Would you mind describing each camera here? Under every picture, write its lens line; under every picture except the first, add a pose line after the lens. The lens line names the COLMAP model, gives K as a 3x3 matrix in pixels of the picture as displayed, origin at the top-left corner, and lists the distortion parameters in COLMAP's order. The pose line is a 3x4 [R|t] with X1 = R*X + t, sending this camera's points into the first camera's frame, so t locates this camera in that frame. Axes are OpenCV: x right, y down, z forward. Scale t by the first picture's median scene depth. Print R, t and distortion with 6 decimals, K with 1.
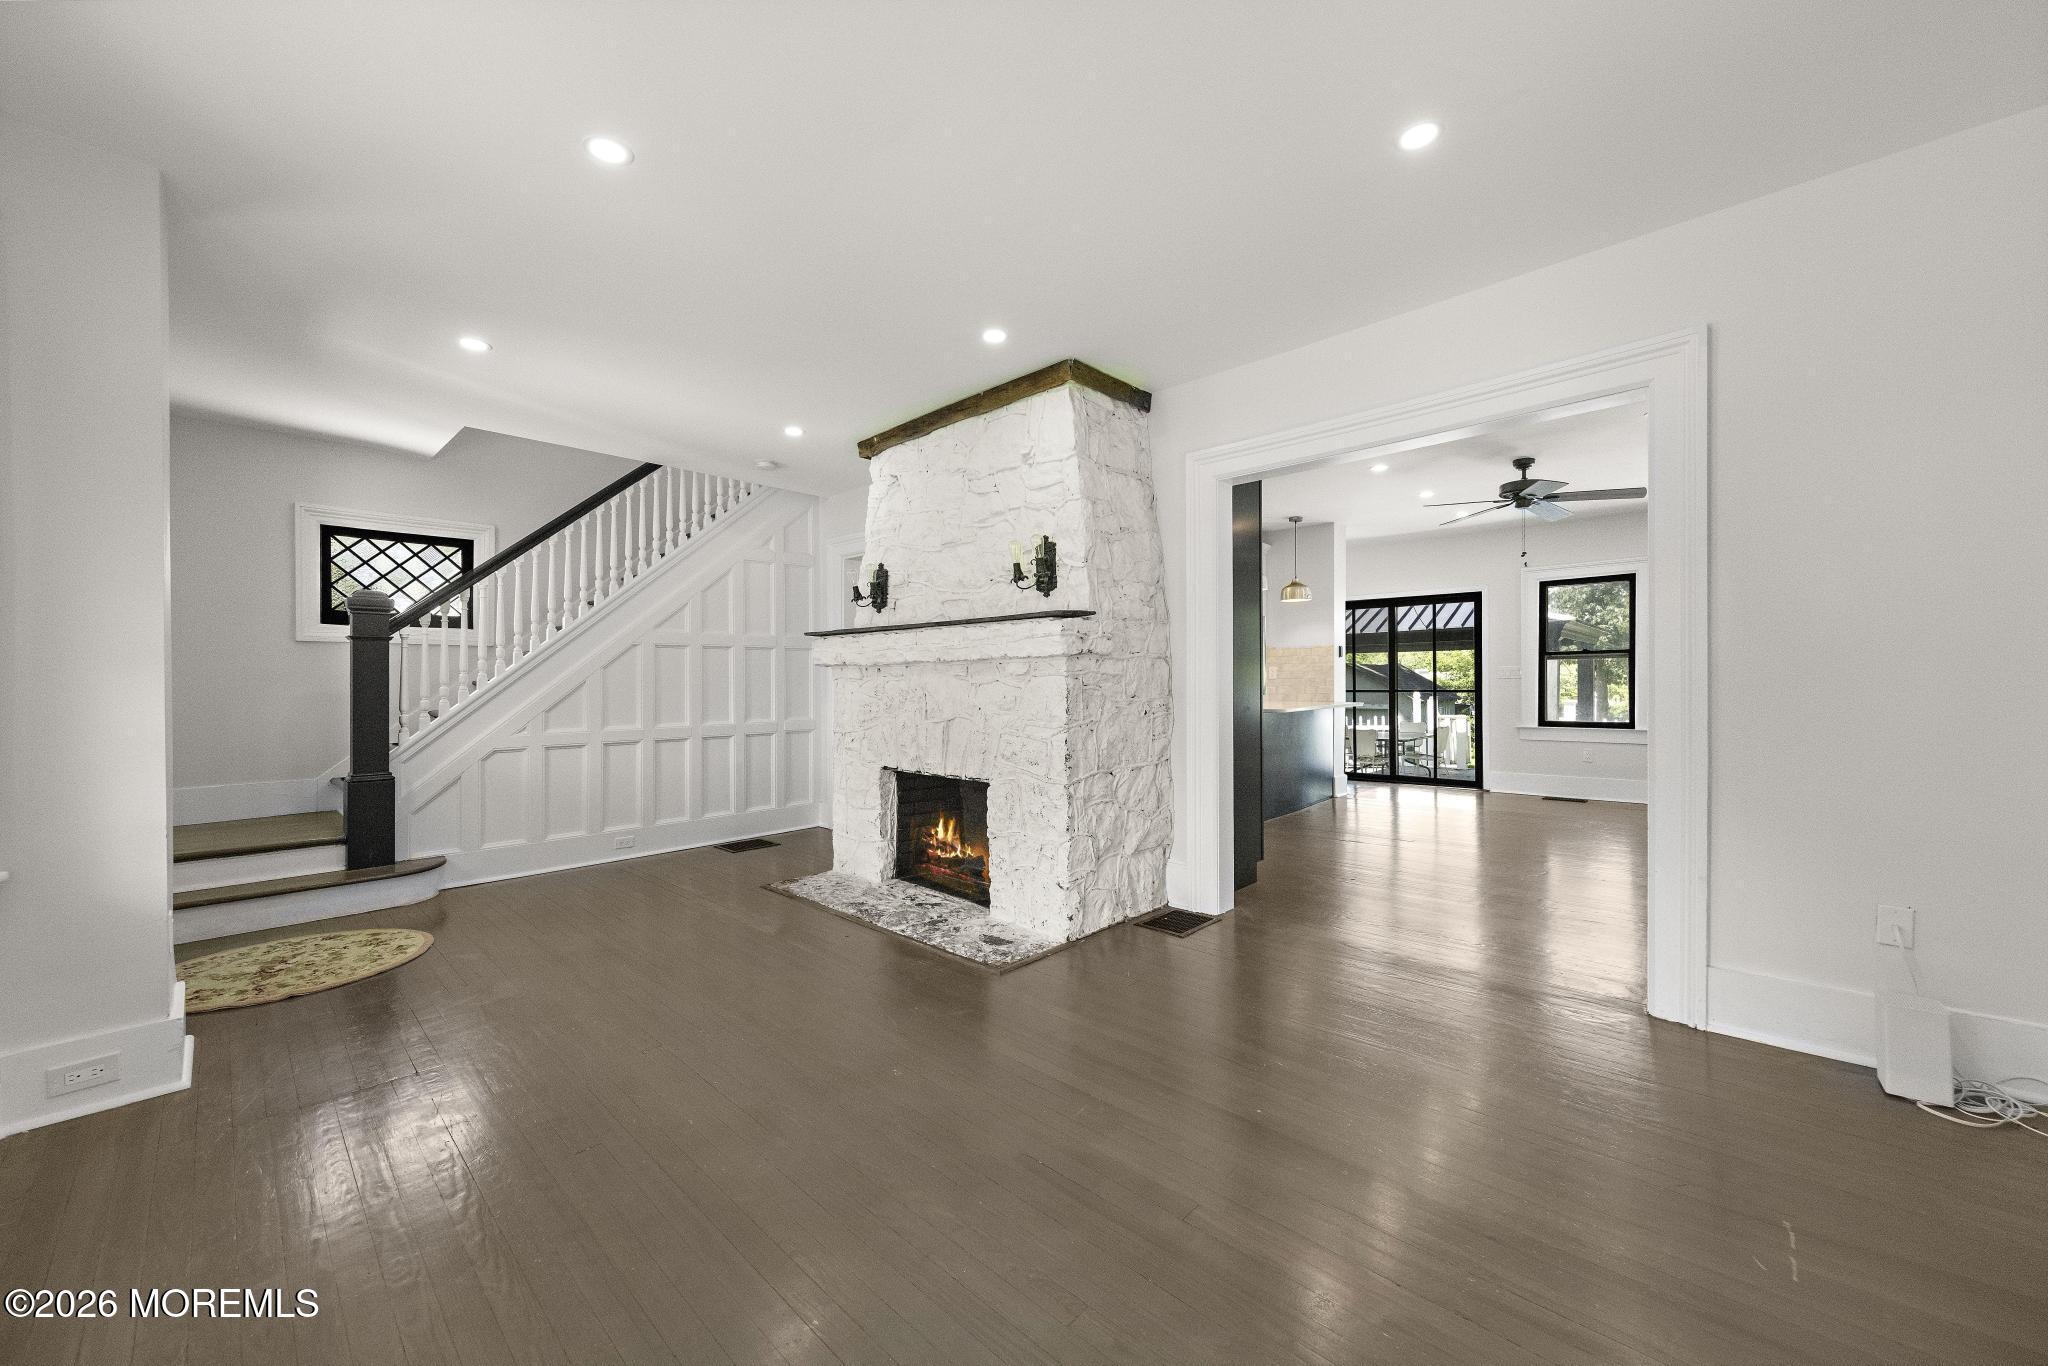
lens RADIAL K [[751.3, 0, 1041.2], [0, 751.3, 681.3], [0, 0, 1]] dist [0.007161, -0.001120]
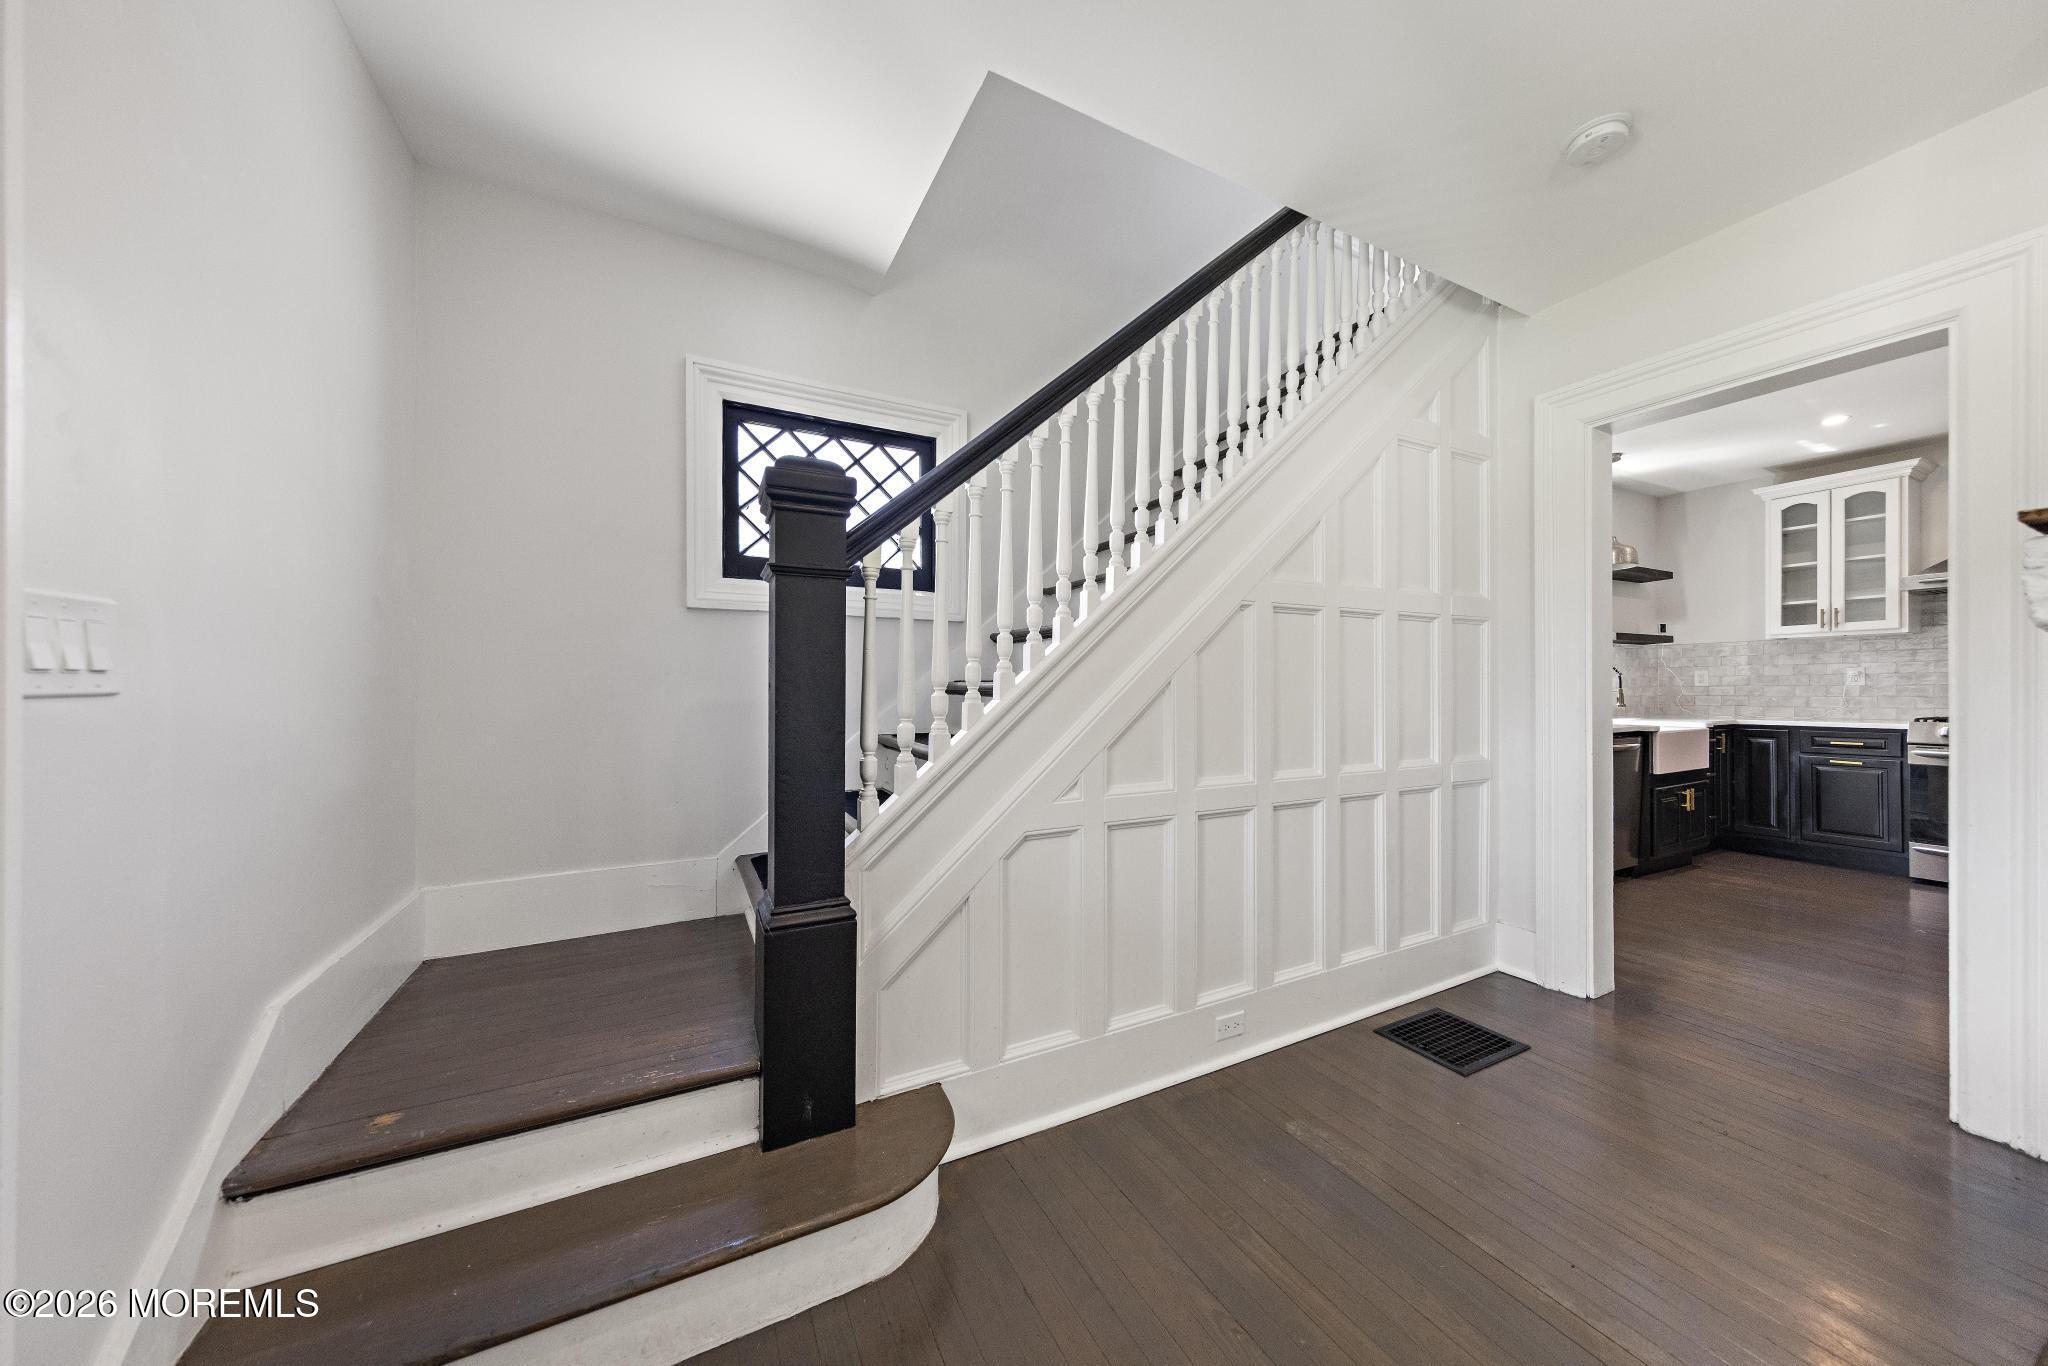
lens RADIAL K [[695.3, 0, 1056.5], [0, 695.3, 687.8], [0, 0, 1]] dist [0.009990, 0.001175]
pose [[0.945393, 0.001160, -0.325931, -0.553458], [-0.002041, 0.999995, -0.002359, 0.004843], [0.325926, 0.002896, 0.945391, 0.593905]]
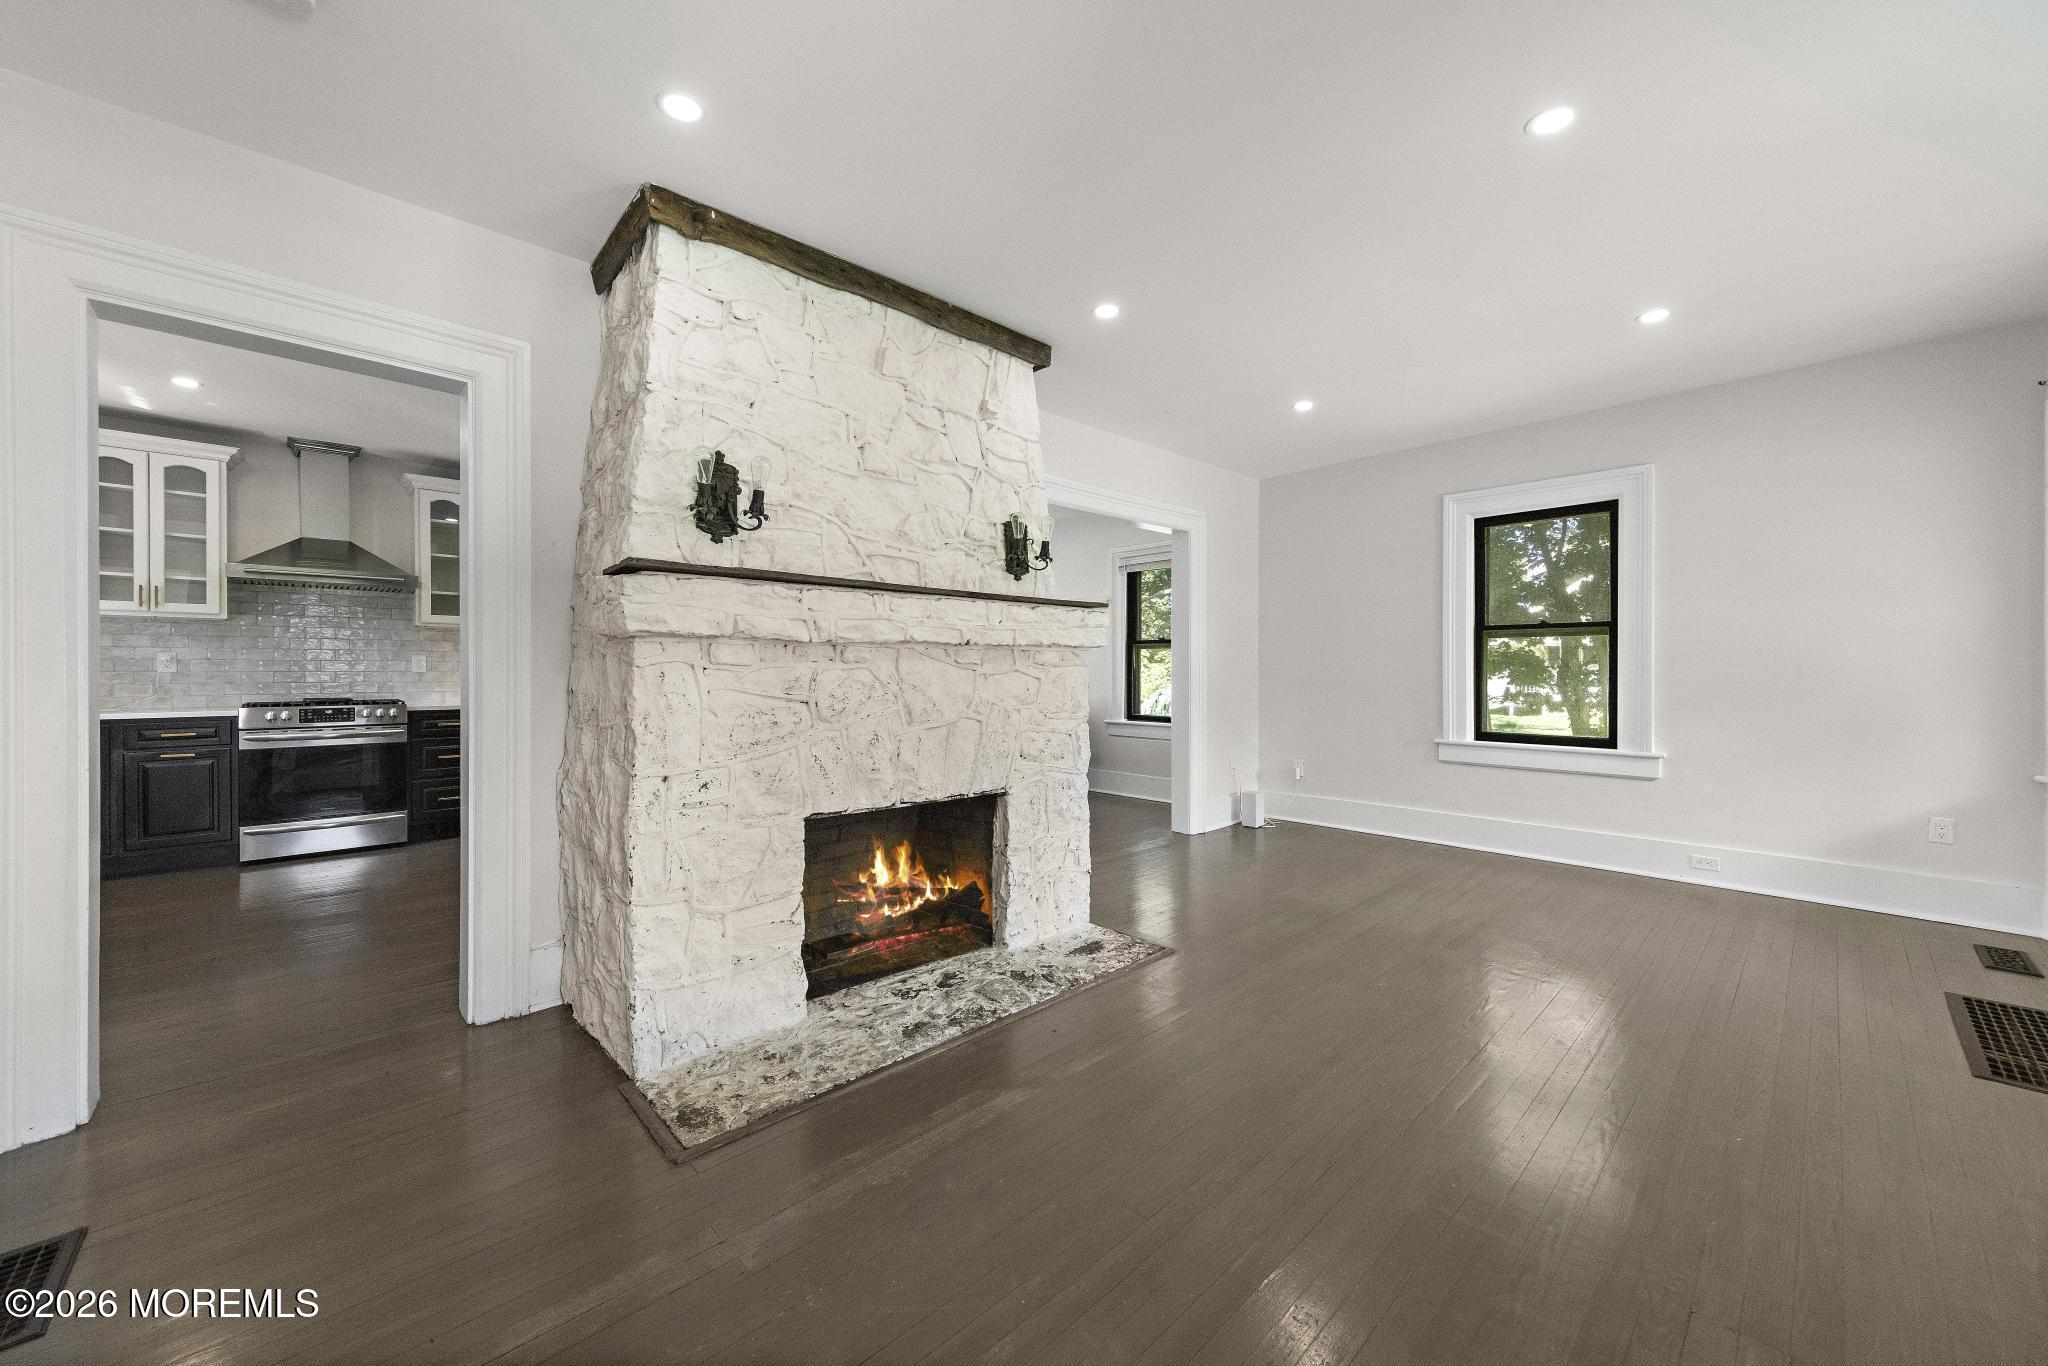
lens RADIAL K [[751.3, 0, 1029.2], [0, 751.3, 673.7], [0, 0, 1]] dist [0.007161, -0.001120]
pose [[0.076294, 0.004668, 0.997074, -0.711602], [0.000995, 0.999988, -0.004758, 0.005171], [-0.997085, 0.001355, 0.076288, 0.713570]]
